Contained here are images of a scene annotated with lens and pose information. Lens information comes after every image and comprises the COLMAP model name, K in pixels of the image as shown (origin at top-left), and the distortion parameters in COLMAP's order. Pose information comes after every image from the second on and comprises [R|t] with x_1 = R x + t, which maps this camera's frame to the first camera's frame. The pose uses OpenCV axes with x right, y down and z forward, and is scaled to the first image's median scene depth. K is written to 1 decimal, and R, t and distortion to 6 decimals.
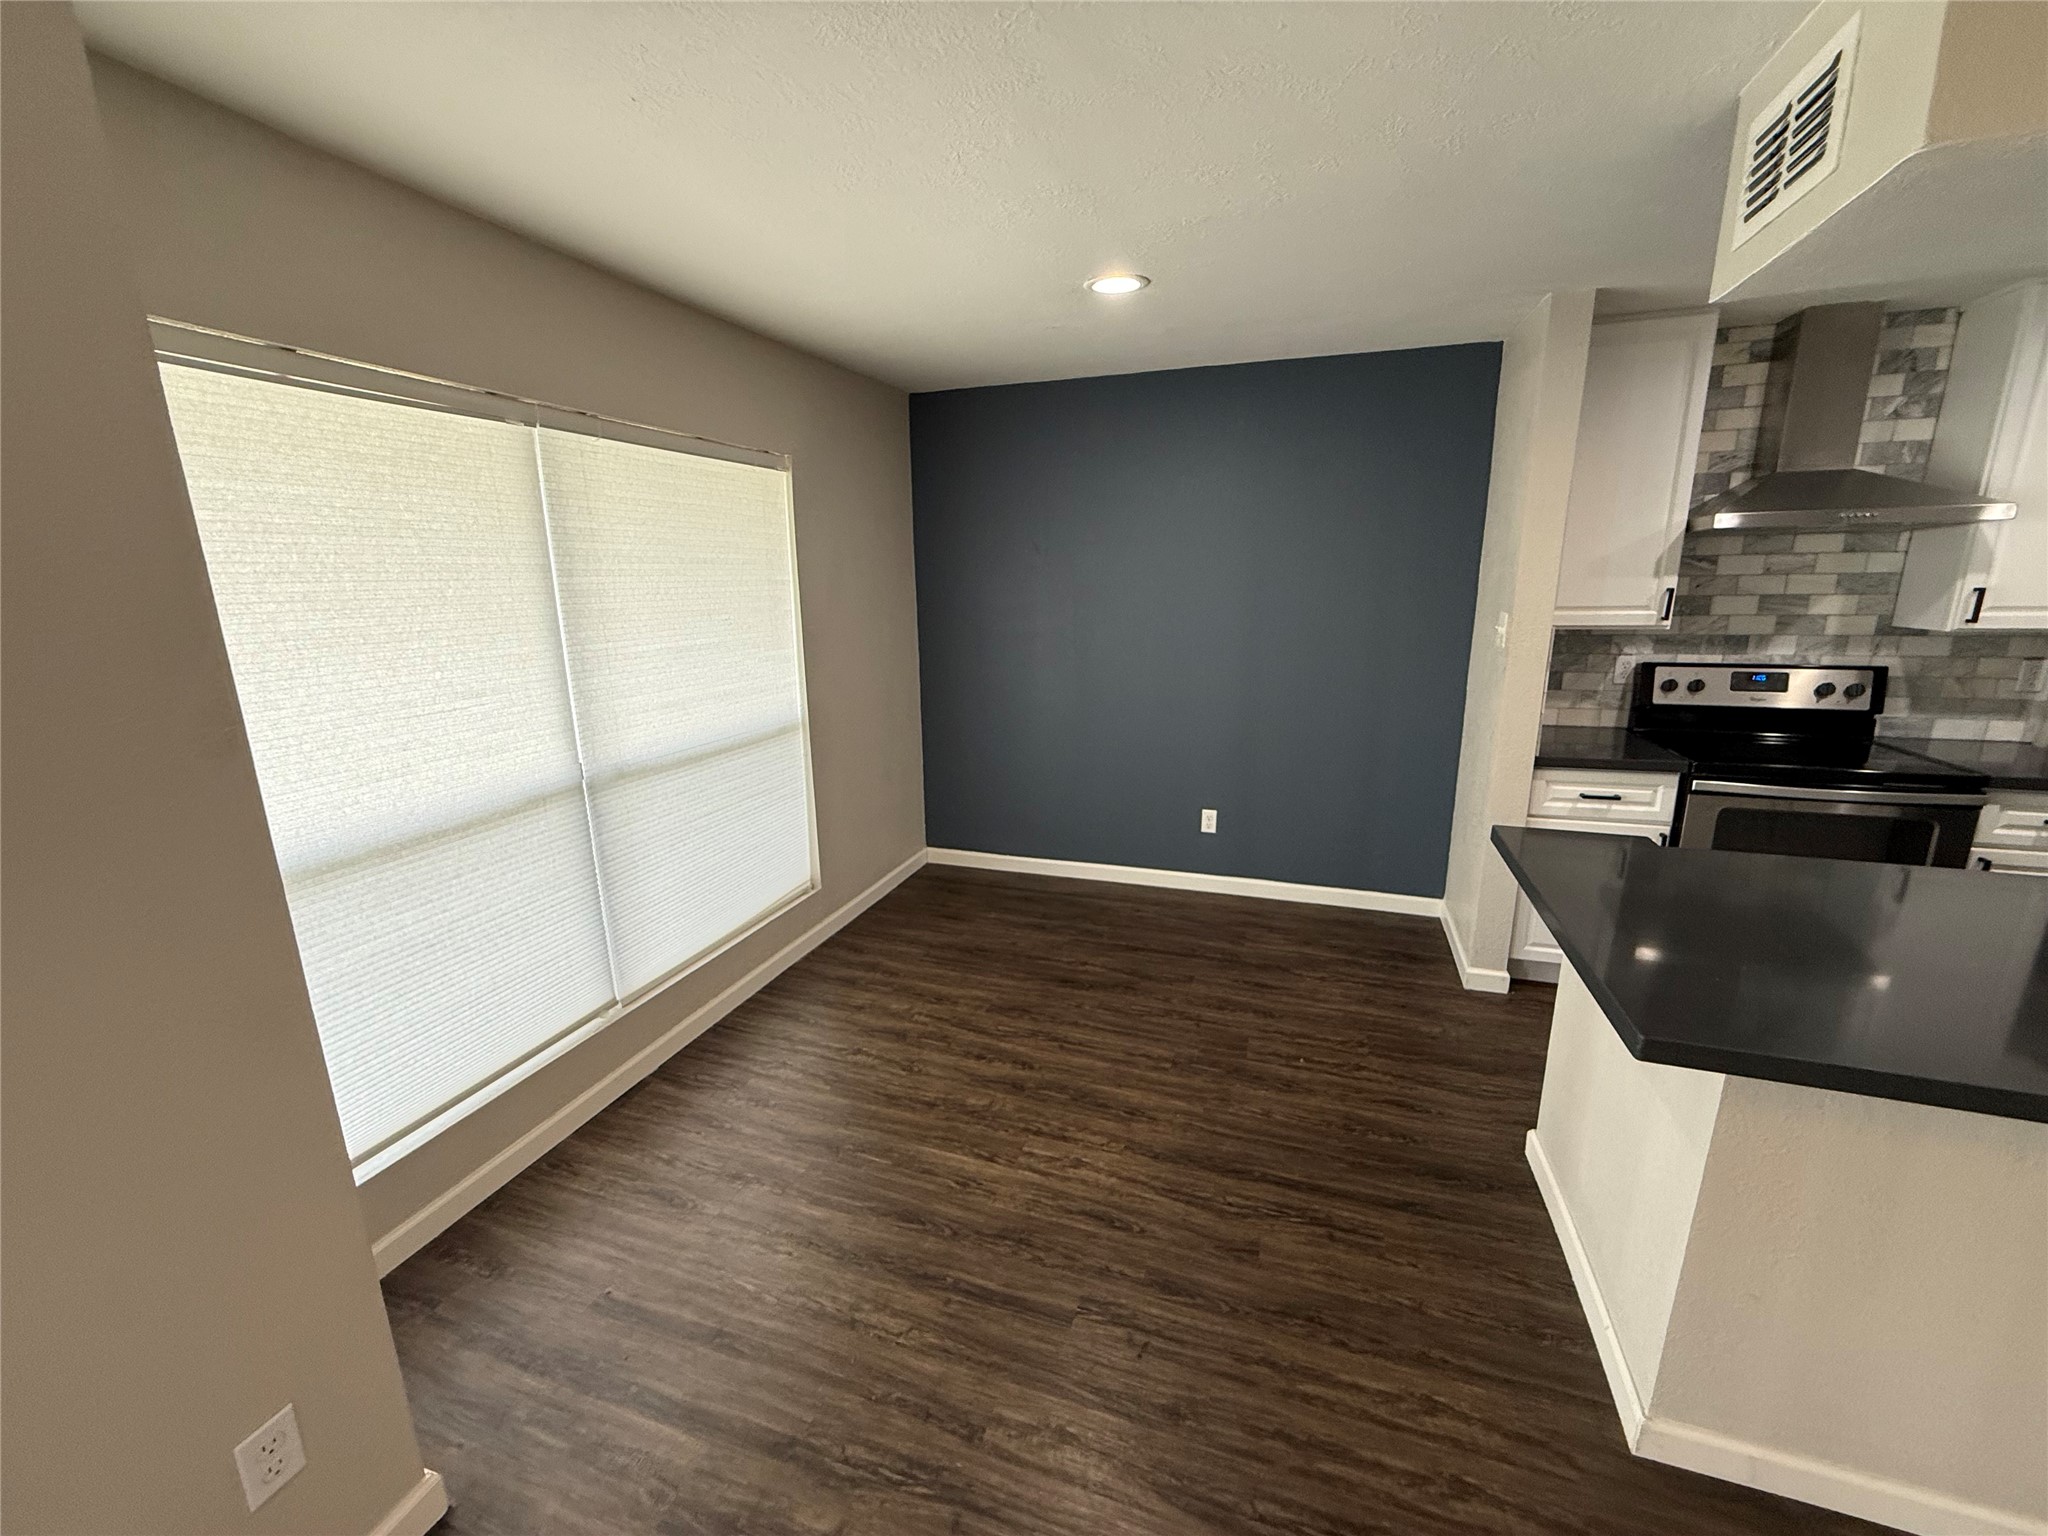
lens RADIAL K [[816.2, 0, 1022.8], [0, 816.2, 767.4], [0, 0, 1]] dist [-0.001733, 0.000405]
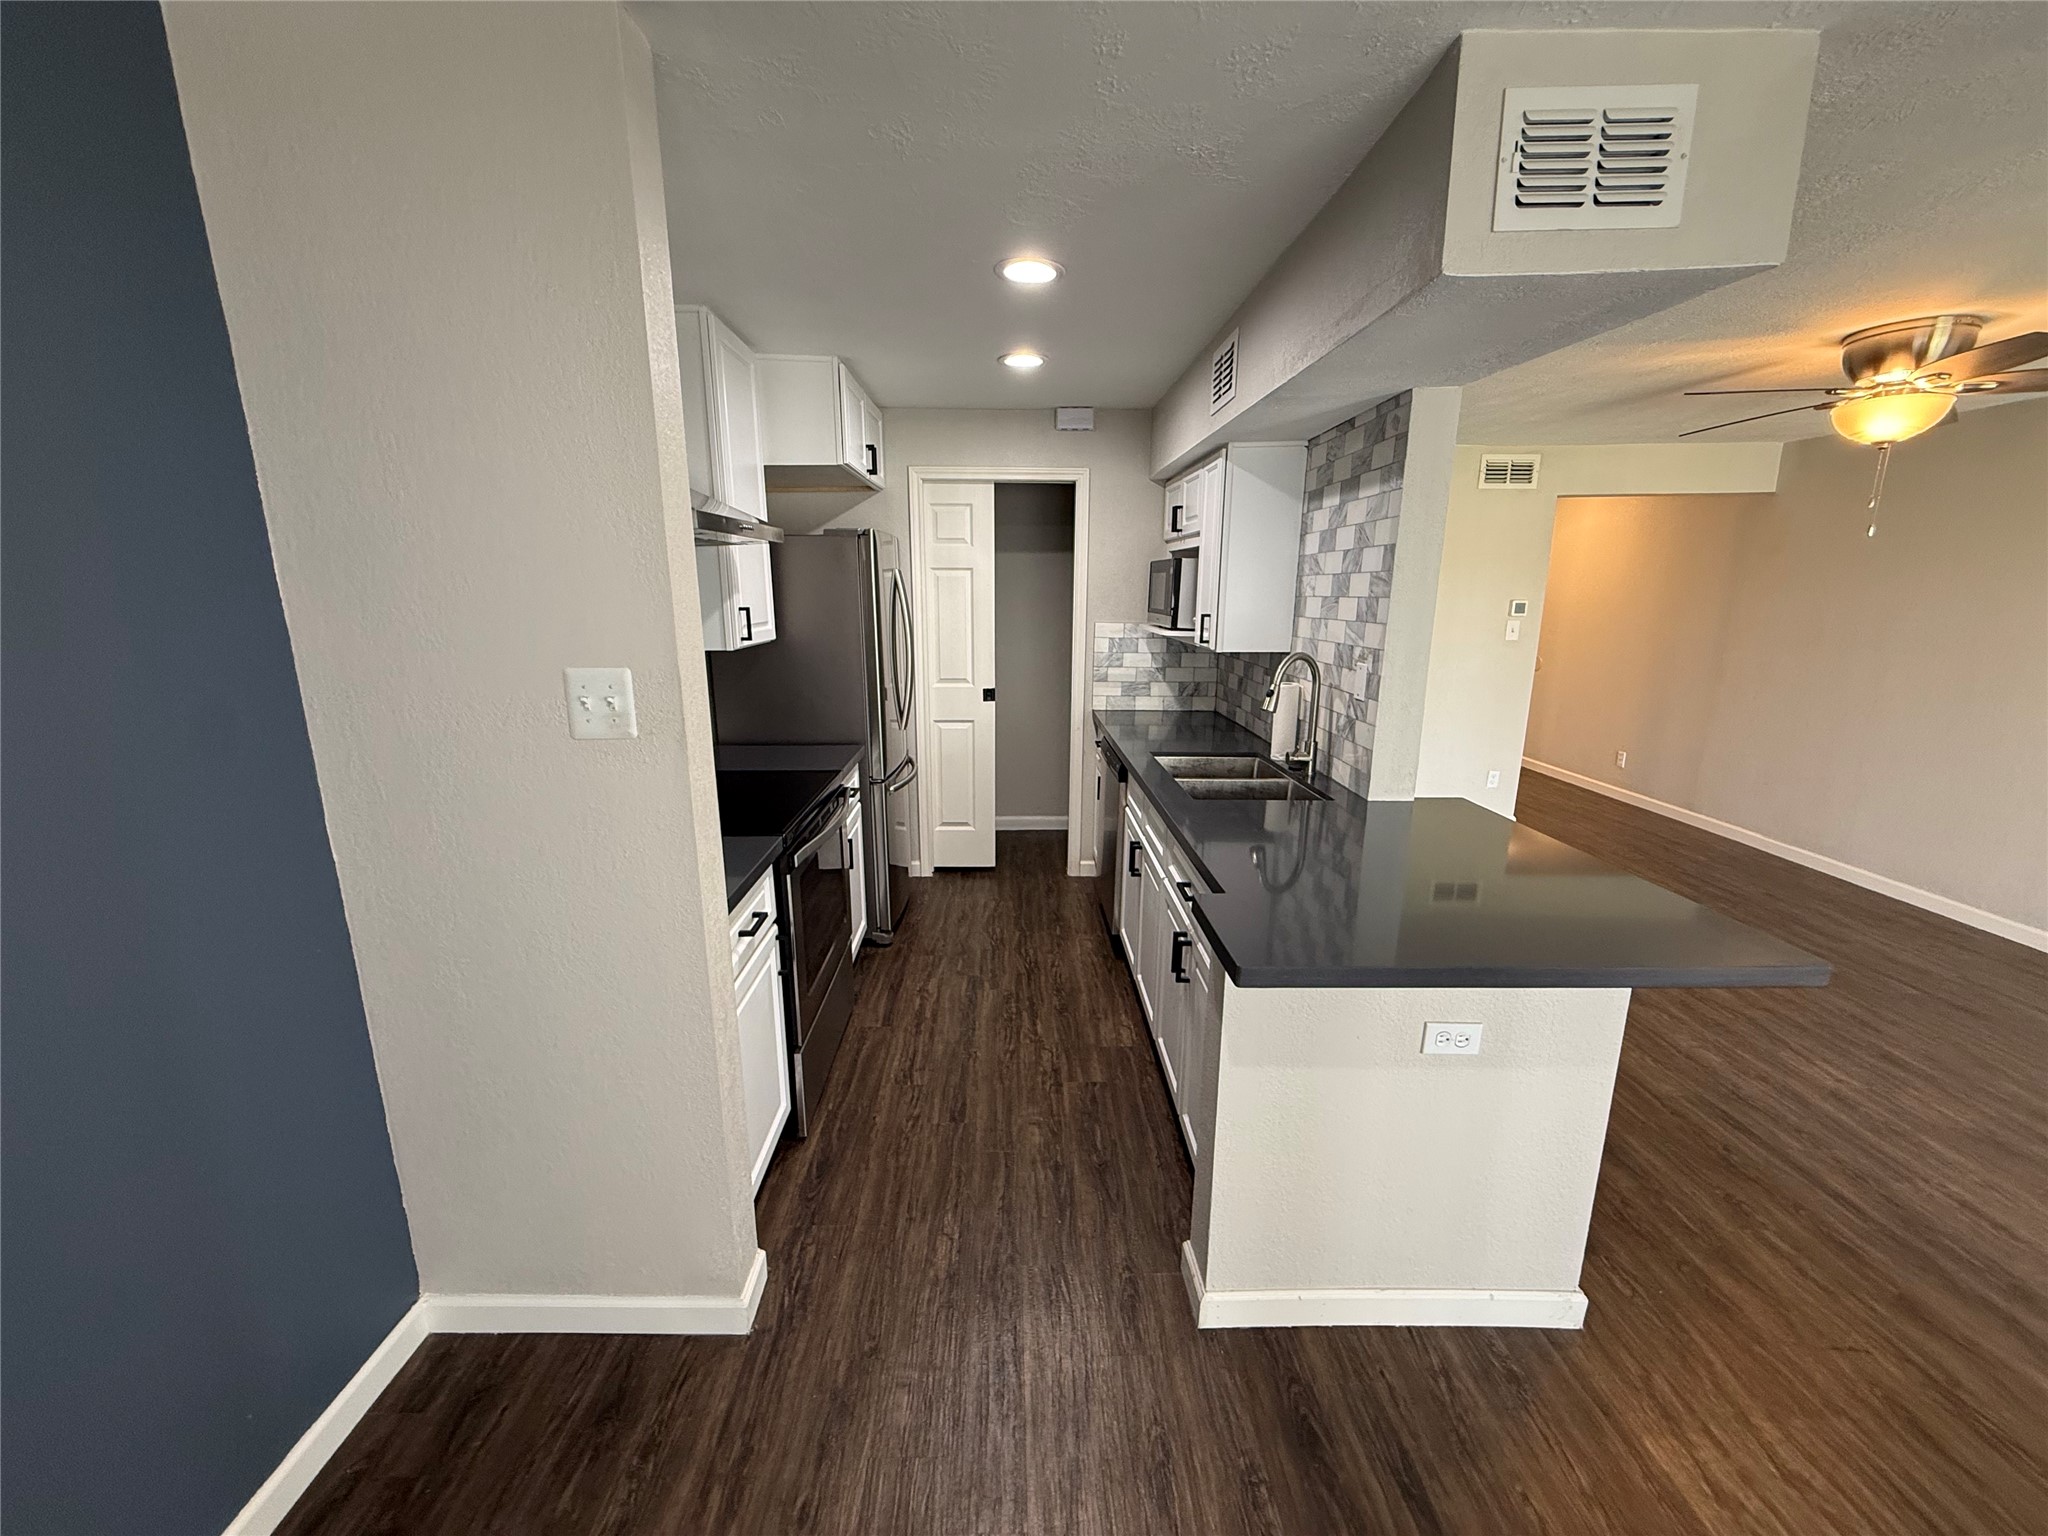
lens RADIAL K [[816.2, 0, 1015.4], [0, 816.2, 761.9], [0, 0, 1]] dist [-0.001733, 0.000405]
pose [[-0.334881, -0.177636, 0.925365, 0.044508], [0.225463, 0.938435, 0.261738, -0.206832], [-0.914889, 0.296286, -0.274213, 0.929005]]
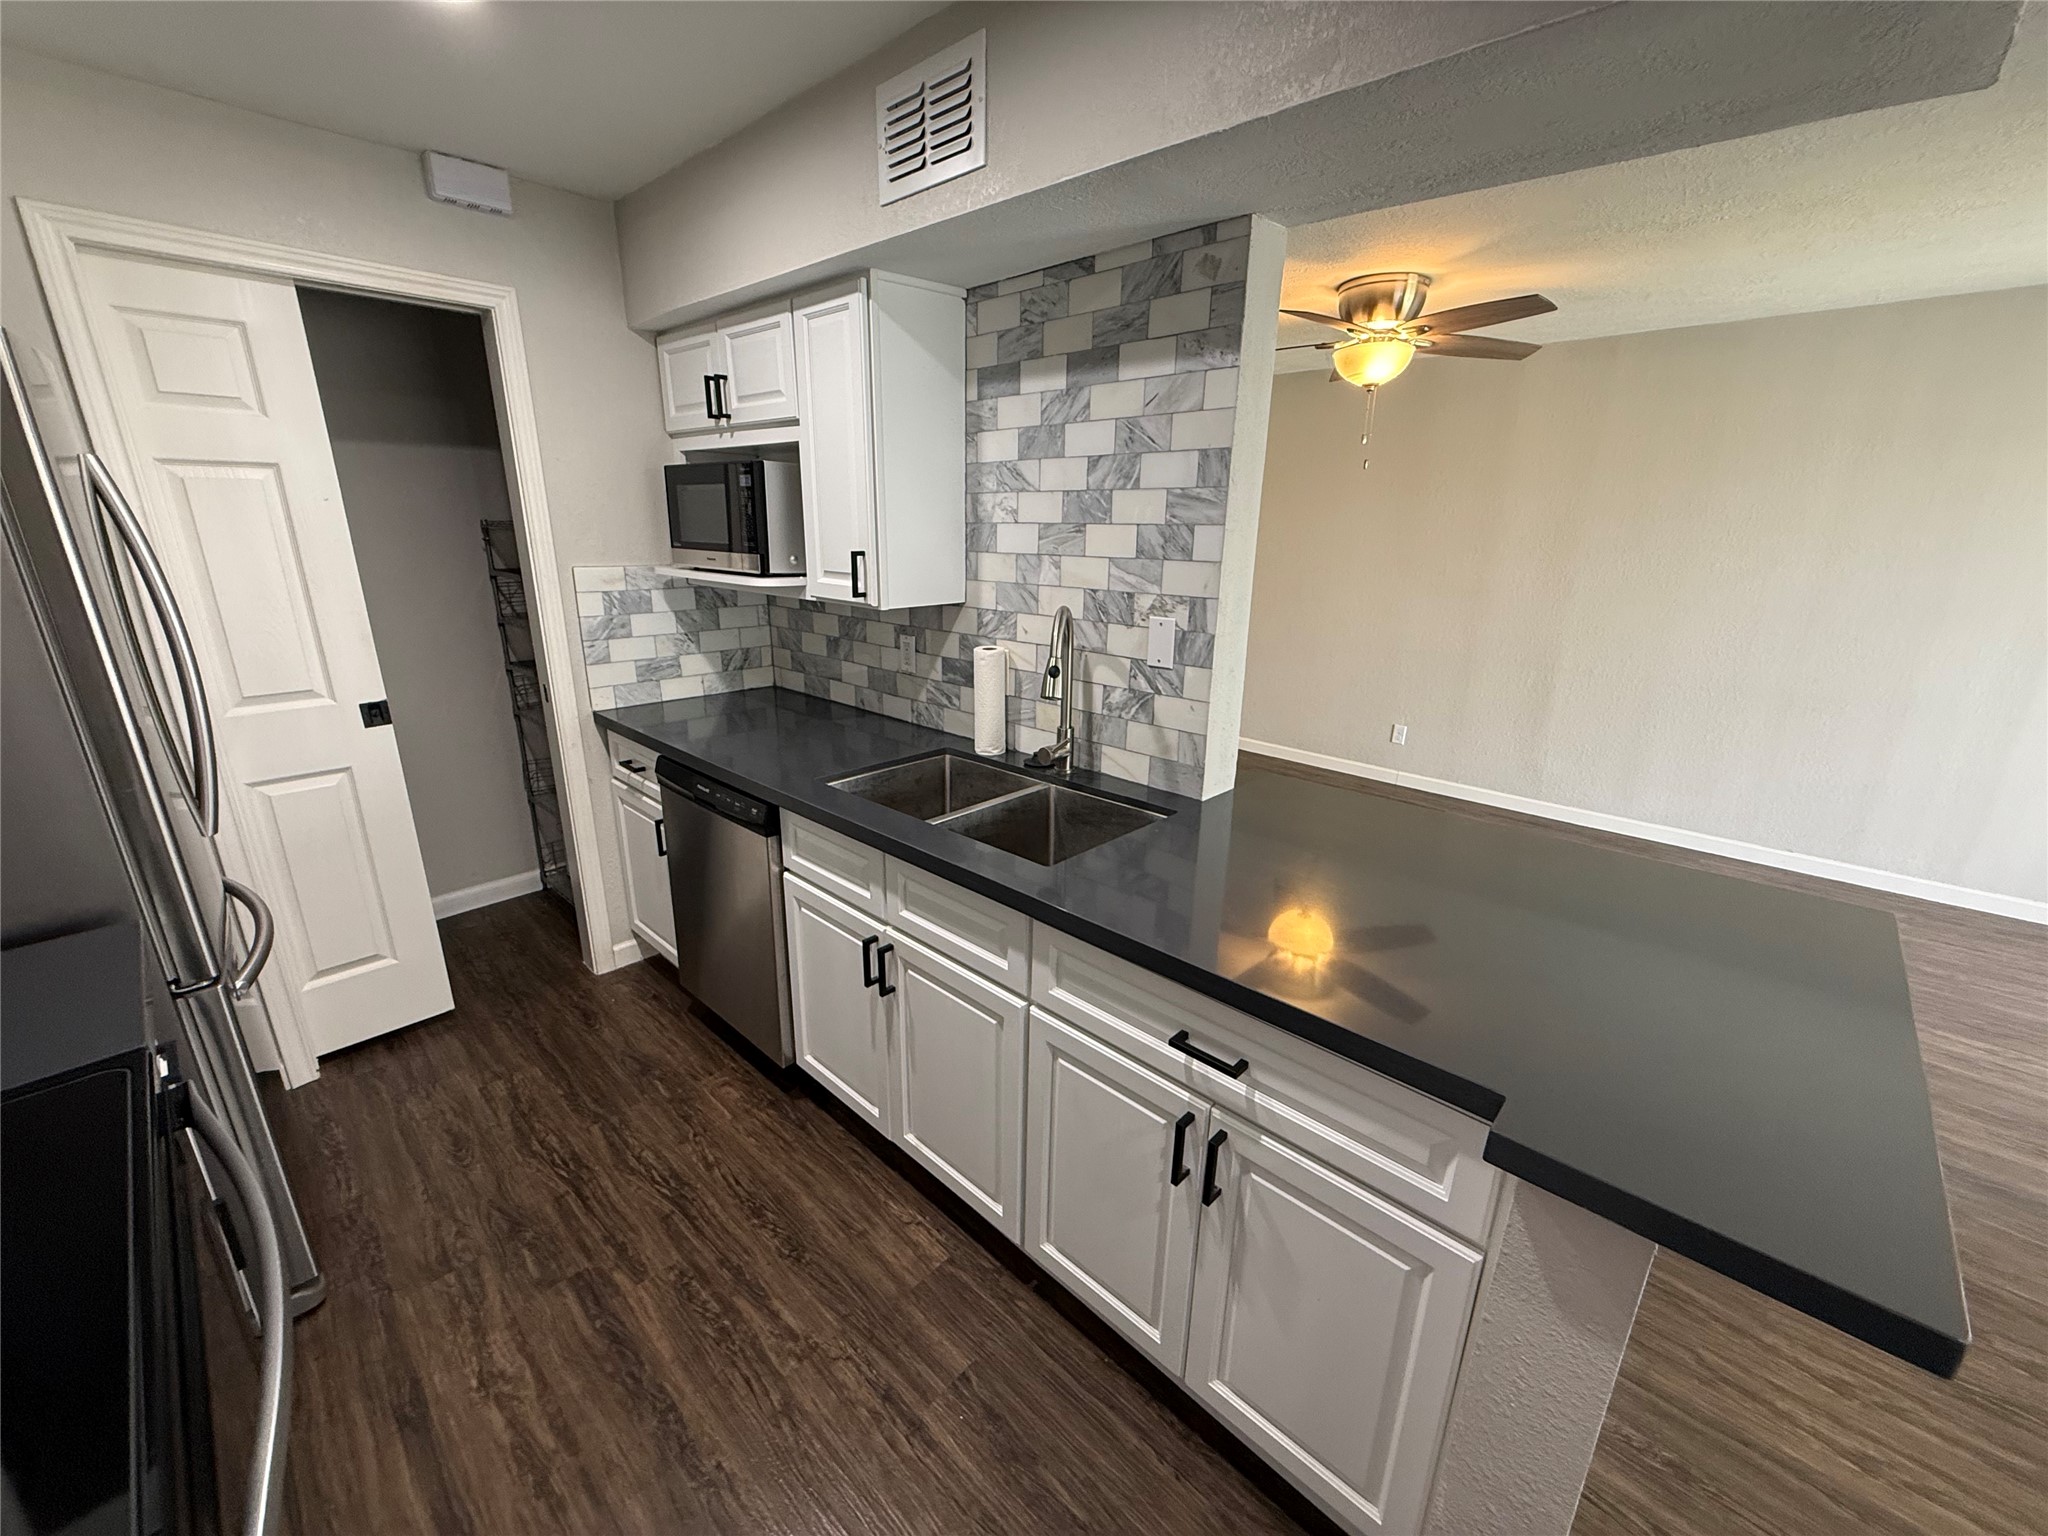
lens RADIAL K [[816.2, 0, 1018.4], [0, 816.2, 763.7], [0, 0, 1]] dist [-0.001733, 0.000405]
pose [[-0.909021, -0.108885, 0.402274, 0.571712], [0.107251, 0.871632, 0.478283, -0.209918], [-0.402713, 0.477914, -0.780654, 0.914801]]
